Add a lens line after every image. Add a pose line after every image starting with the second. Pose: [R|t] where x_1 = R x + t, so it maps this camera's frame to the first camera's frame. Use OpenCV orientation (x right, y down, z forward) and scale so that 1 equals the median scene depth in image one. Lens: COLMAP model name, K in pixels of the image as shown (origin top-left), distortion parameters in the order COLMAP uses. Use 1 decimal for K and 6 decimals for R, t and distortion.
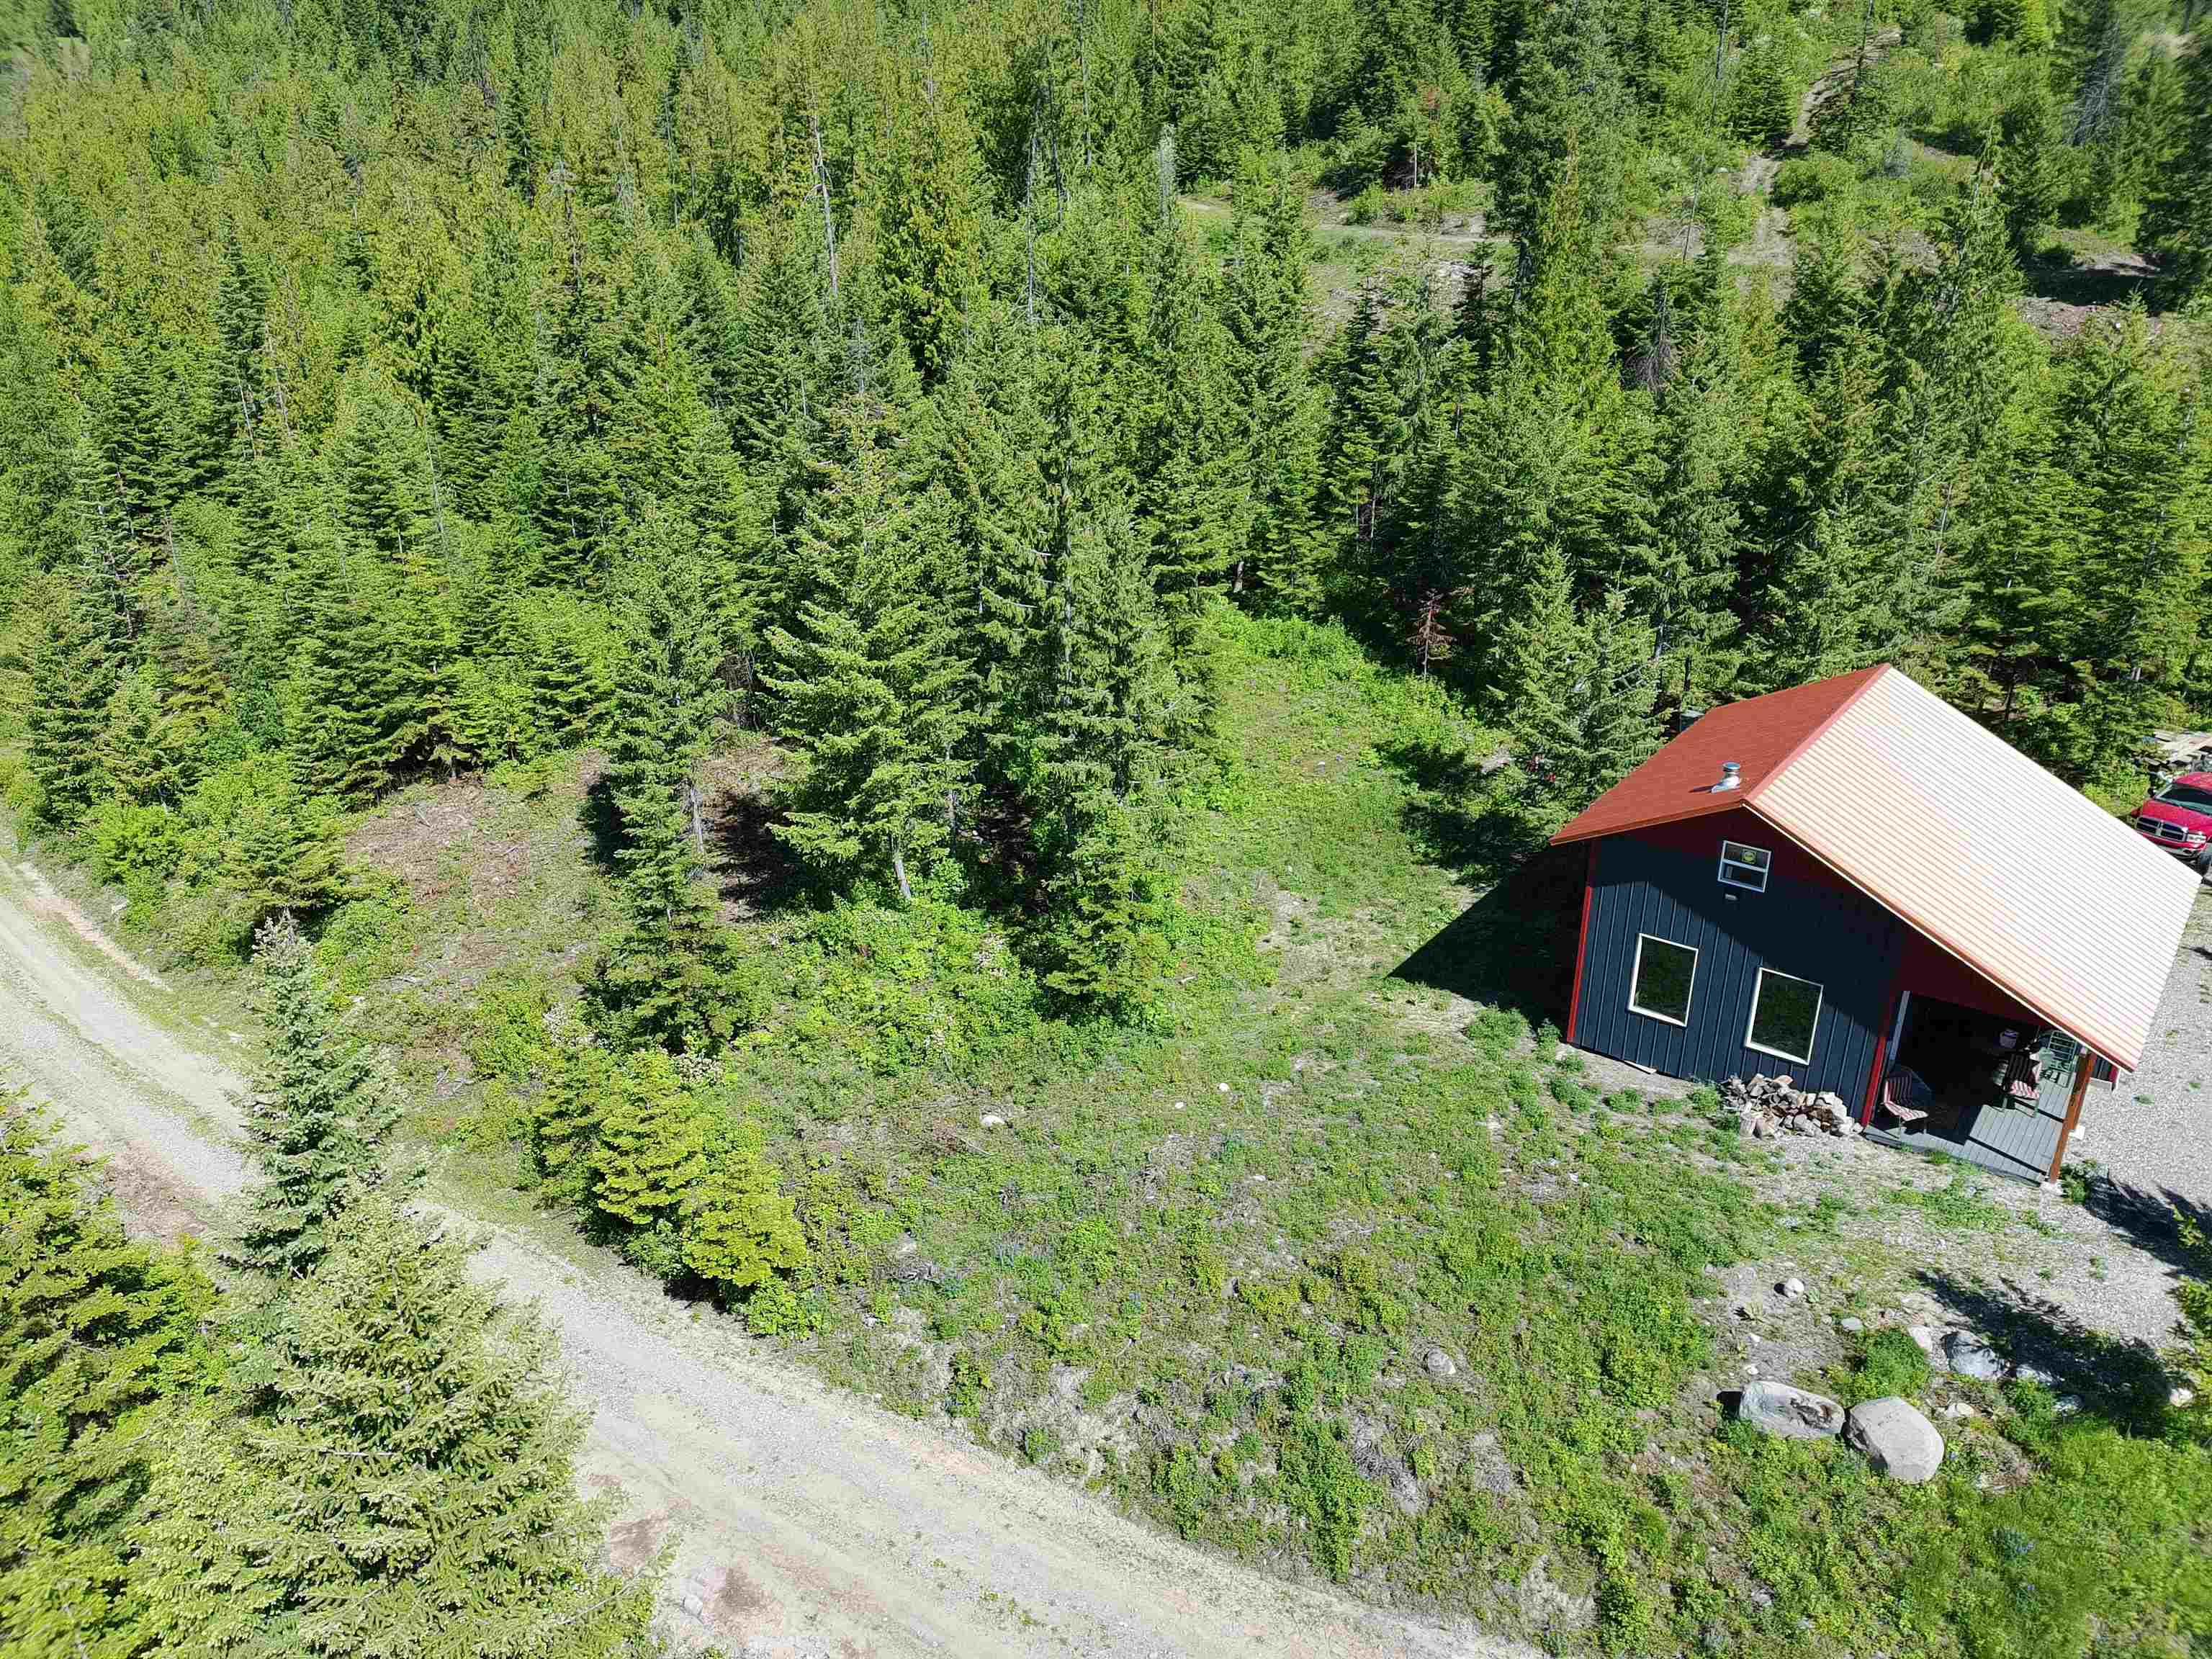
lens RADIAL K [[1651.7, 0, 1085.7], [0, 1651.7, 838.0], [0, 0, 1]] dist [0.070725, -0.073544]
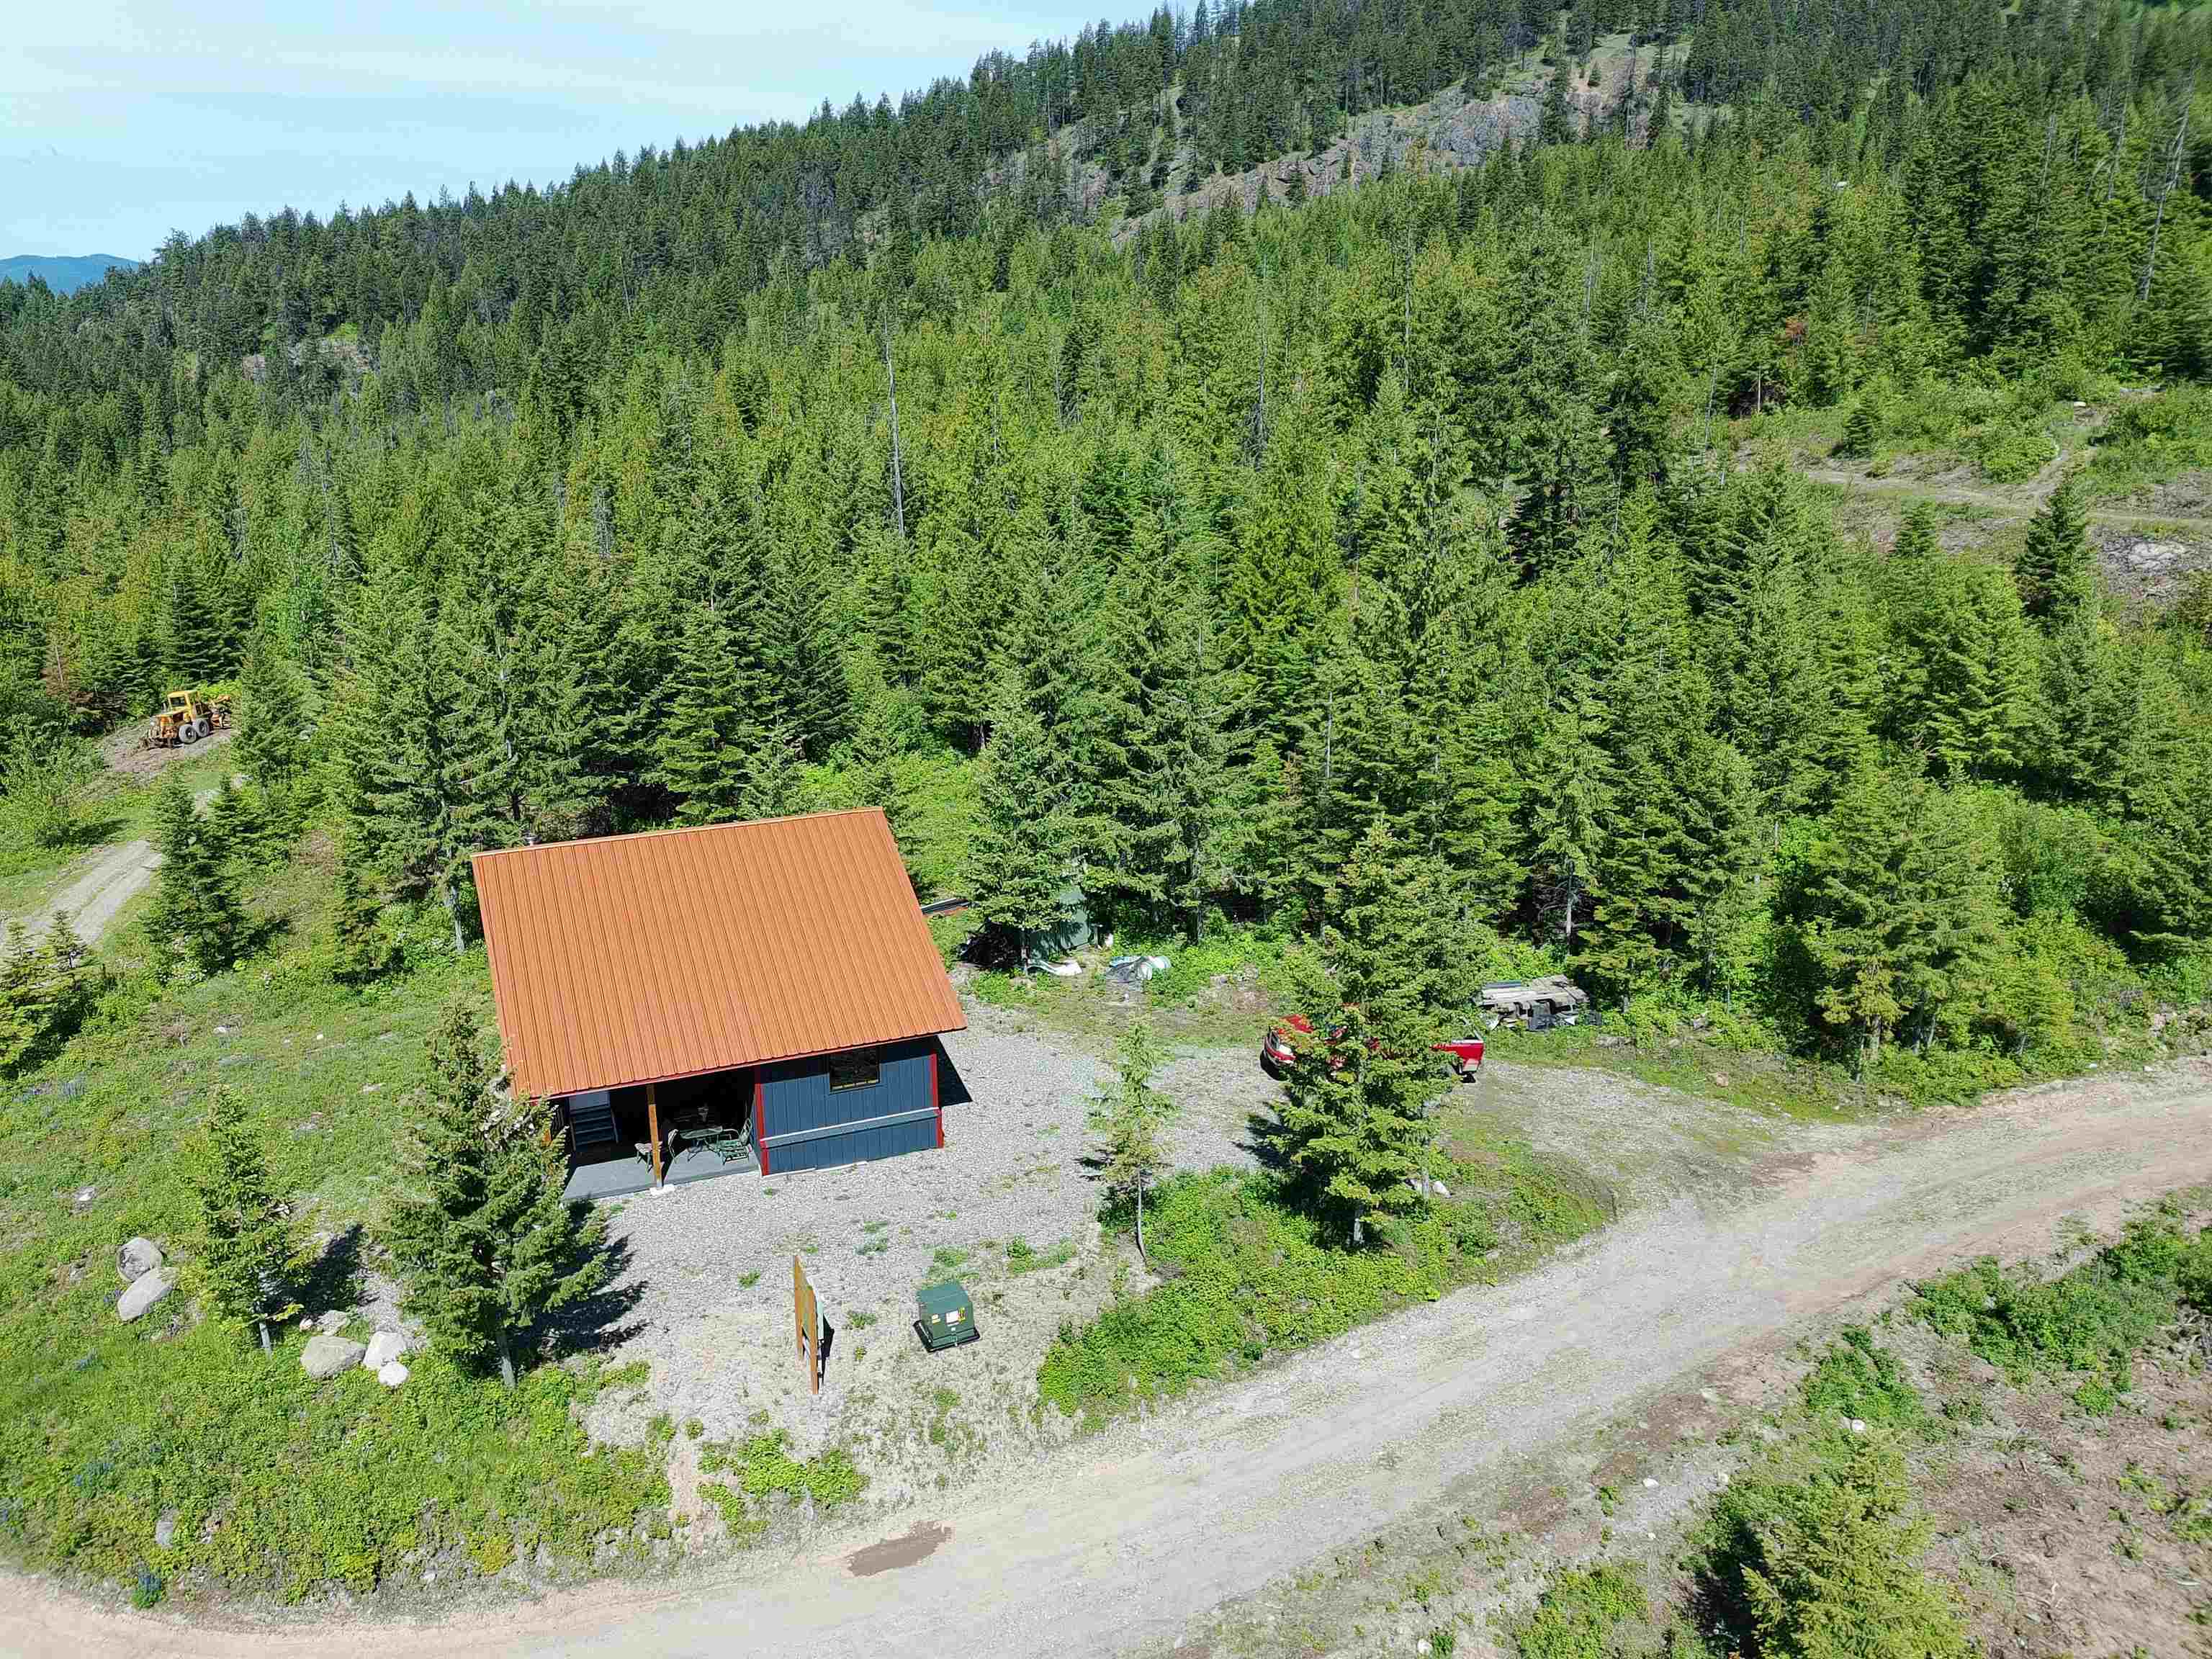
lens RADIAL K [[1649.2, 0, 1089.6], [0, 1649.2, 832.3], [0, 0, 1]] dist [0.068156, -0.051637]
pose [[0.862186, 0.143926, -0.485717, 1.131669], [-0.203247, 0.976519, -0.071420, -0.035191], [0.464033, 0.160298, 0.871194, 0.089740]]
